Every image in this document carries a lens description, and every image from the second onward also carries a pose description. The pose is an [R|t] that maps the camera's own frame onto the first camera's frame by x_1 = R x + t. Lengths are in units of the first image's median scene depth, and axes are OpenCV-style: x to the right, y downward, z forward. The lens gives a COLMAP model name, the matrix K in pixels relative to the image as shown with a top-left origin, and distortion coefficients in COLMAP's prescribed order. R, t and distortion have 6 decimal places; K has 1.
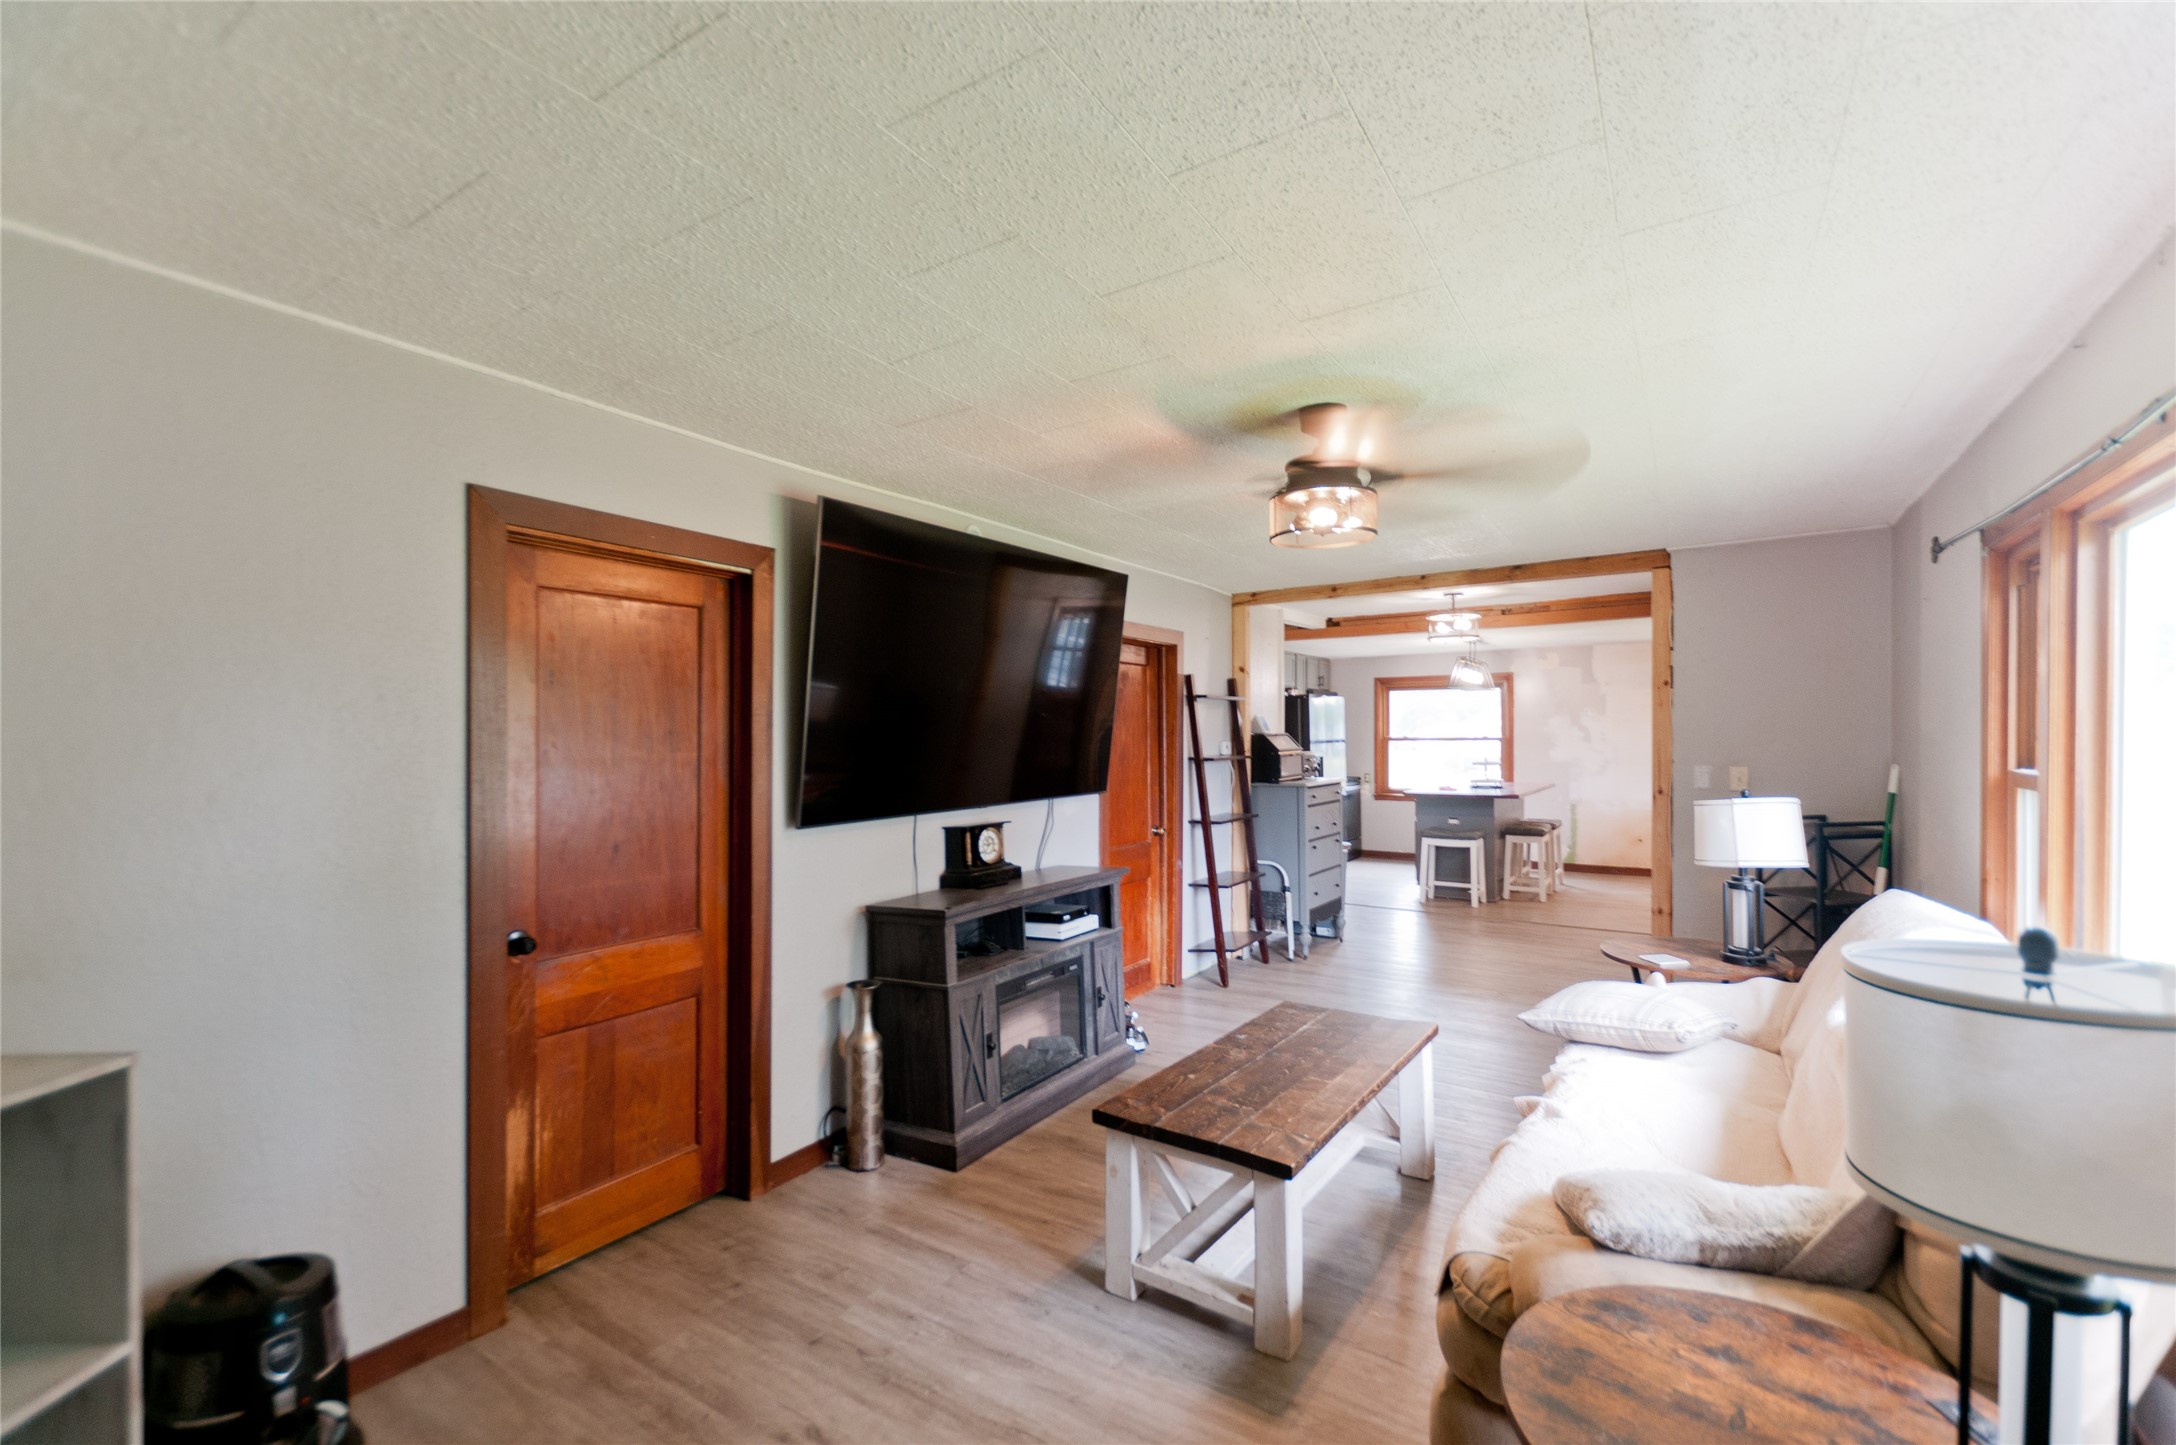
lens RADIAL K [[953.8, 0, 1074.9], [0, 953.8, 731.1], [0, 0, 1]] dist [0.000276, 0.000741]
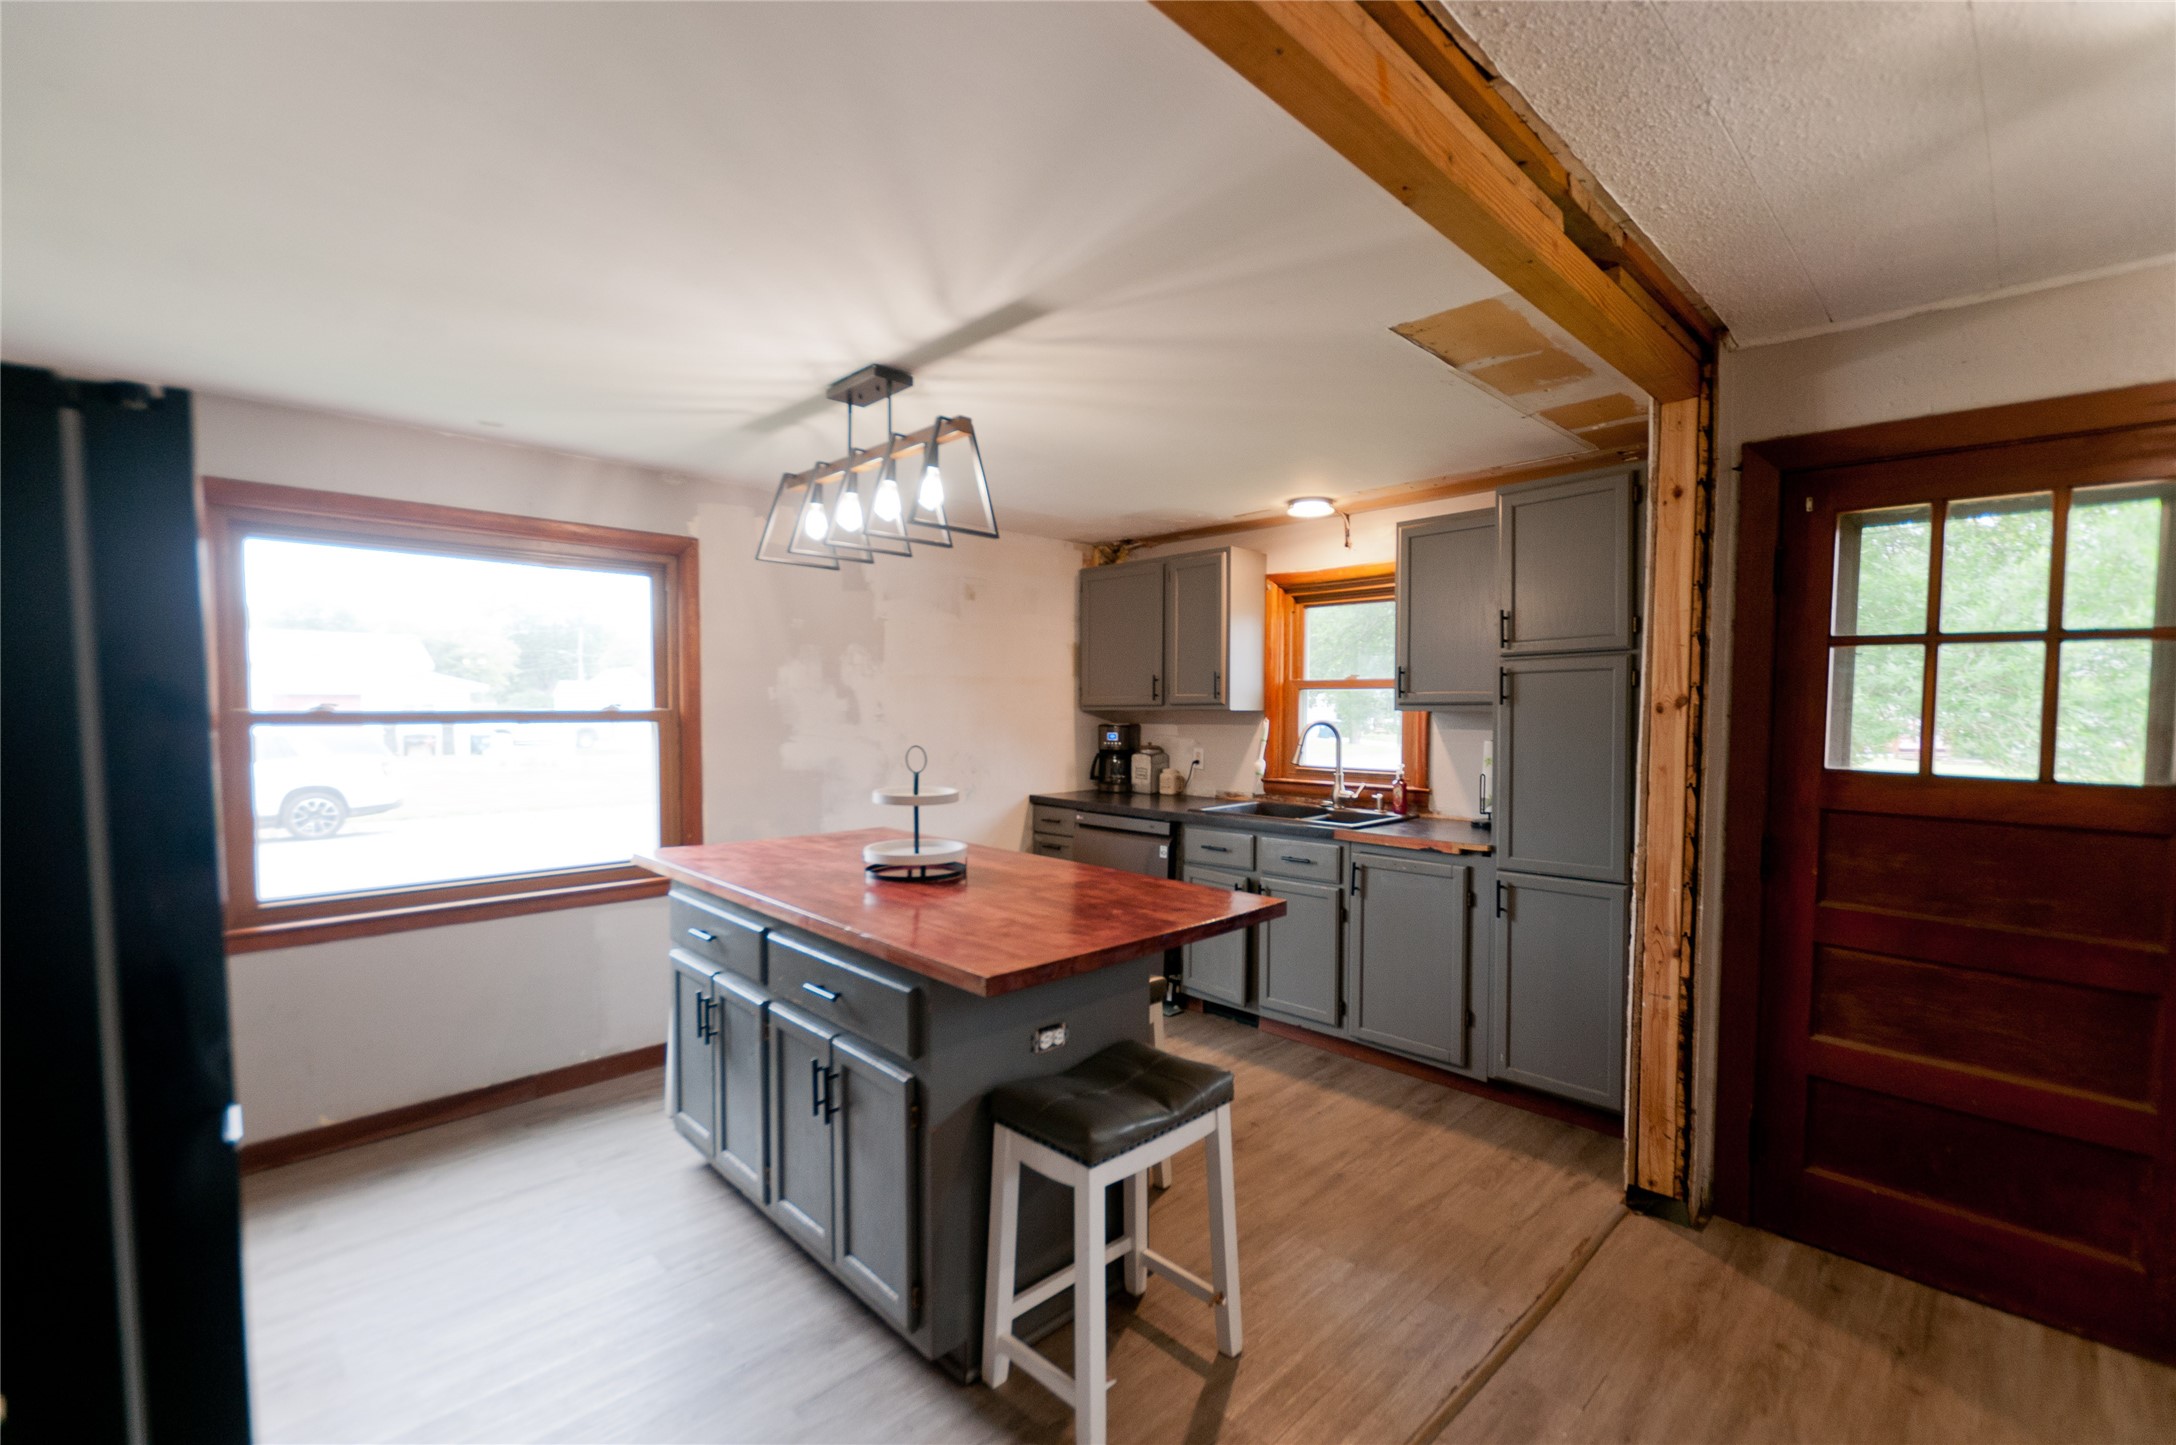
lens RADIAL K [[953.8, 0, 1093.8], [0, 953.8, 720.1], [0, 0, 1]] dist [0.000276, 0.000741]
pose [[0.191299, -0.003748, 0.981525, 0.124306], [-0.002673, 0.999987, 0.004340, 0.007911], [-0.981528, -0.003454, 0.191287, 0.800836]]
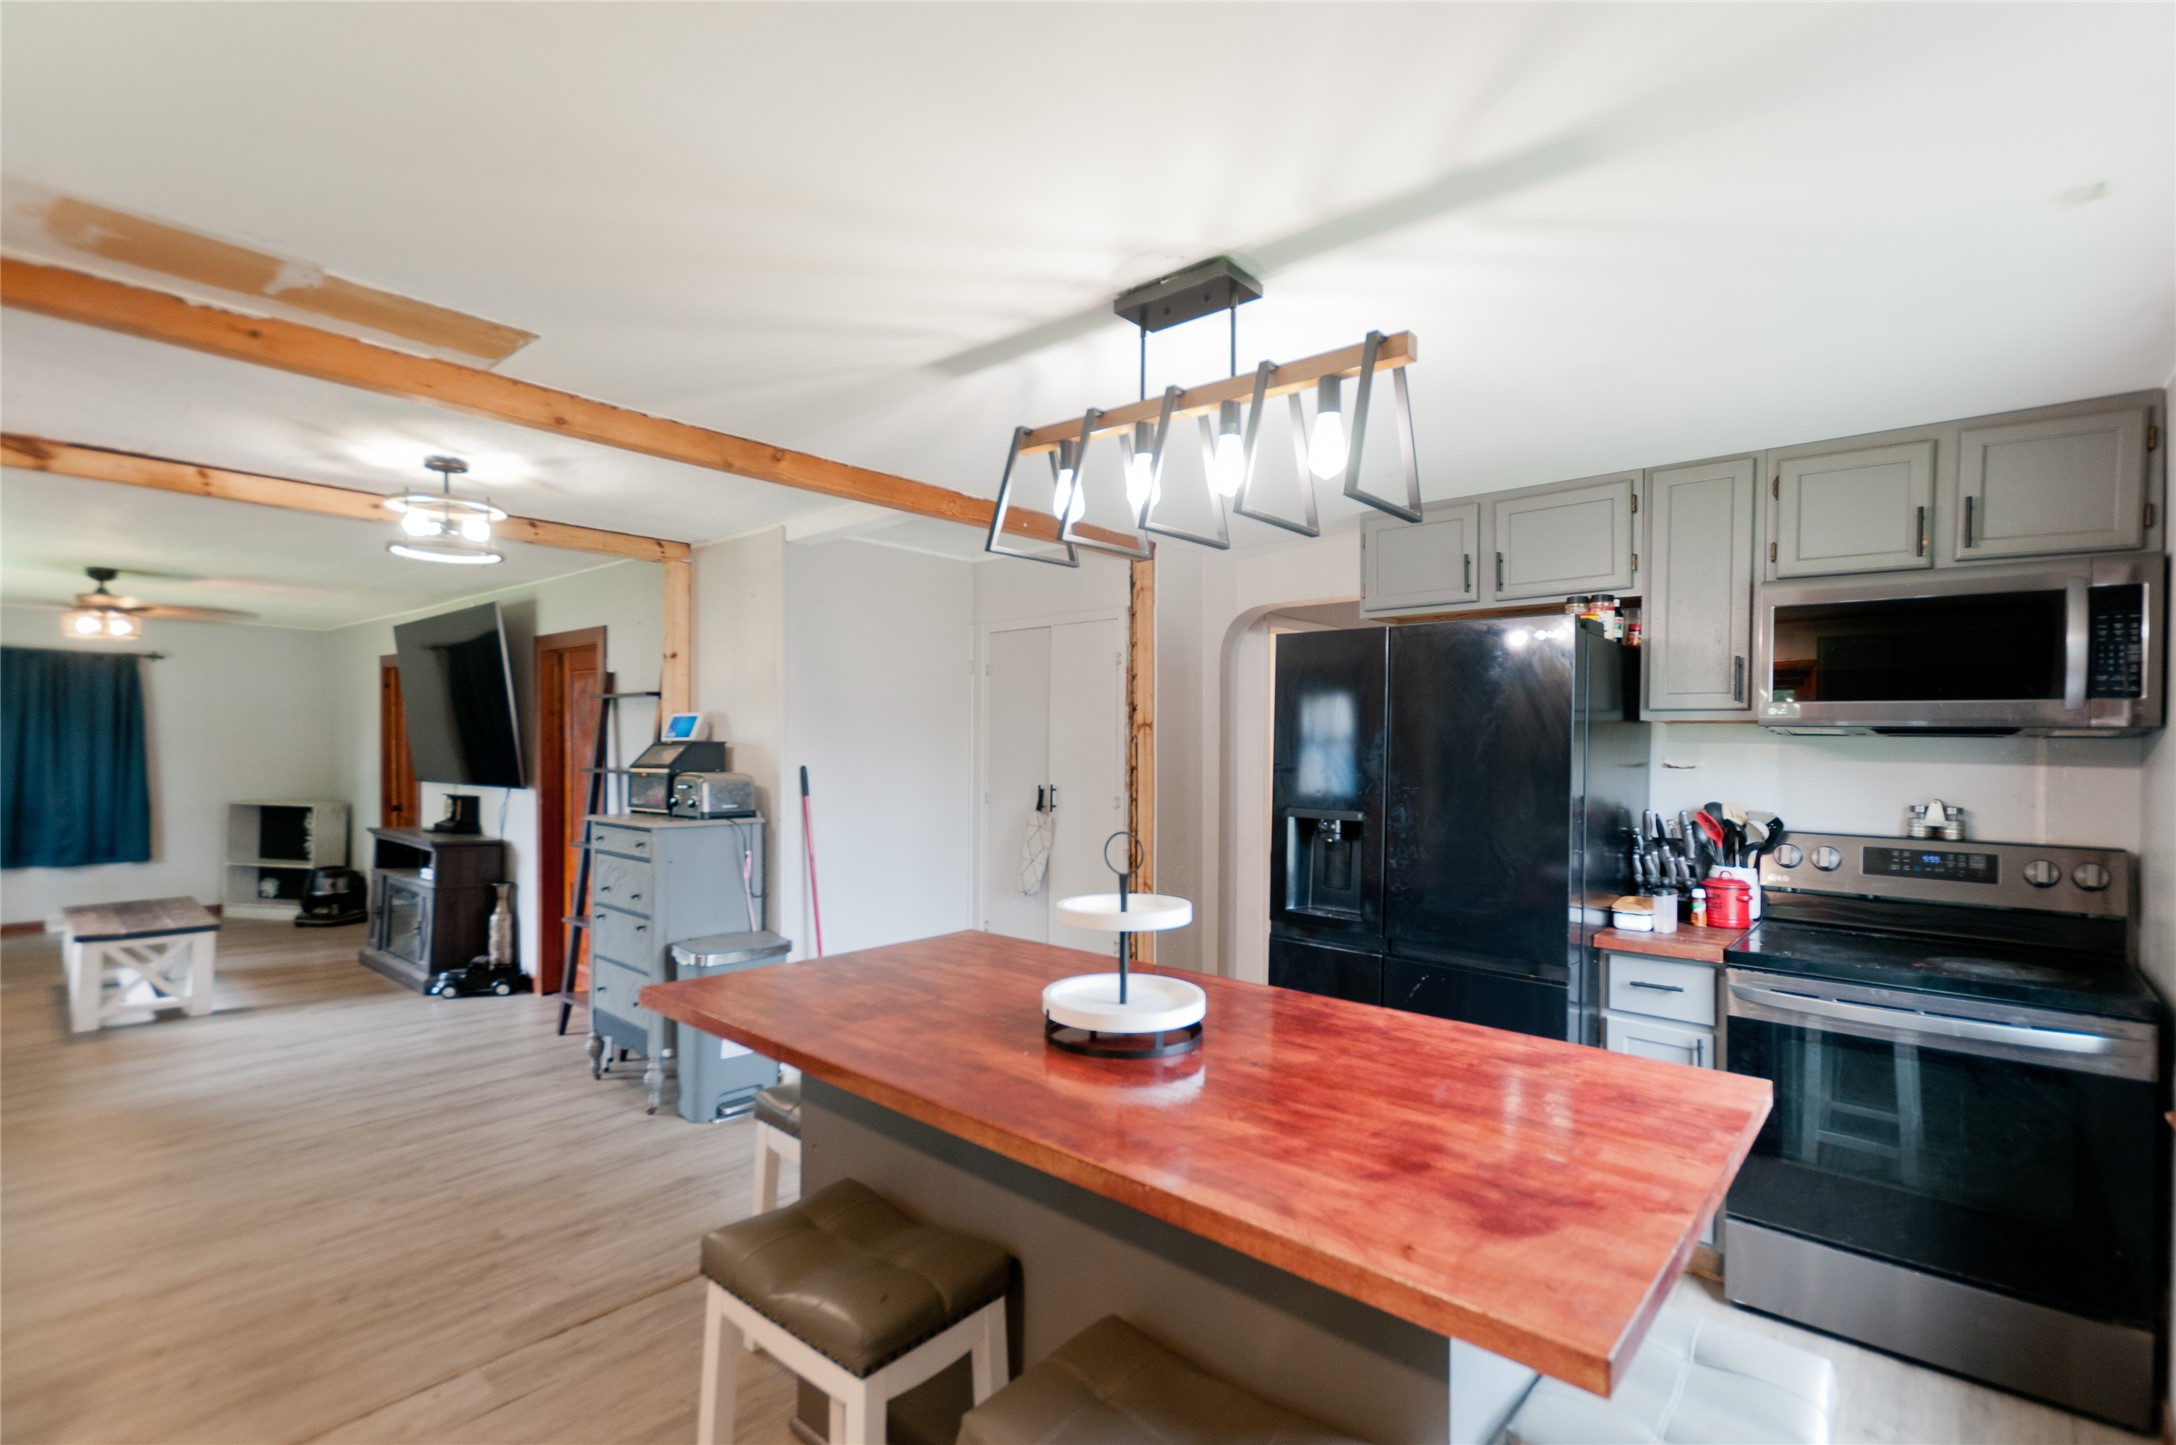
lens RADIAL K [[953.8, 0, 1079.2], [0, 953.8, 731.1], [0, 0, 1]] dist [0.000276, 0.000741]
pose [[-0.101261, -0.003260, -0.994855, 0.565624], [-0.006623, 0.999975, -0.002603, -0.002029], [0.994838, 0.006326, -0.101280, 0.914150]]
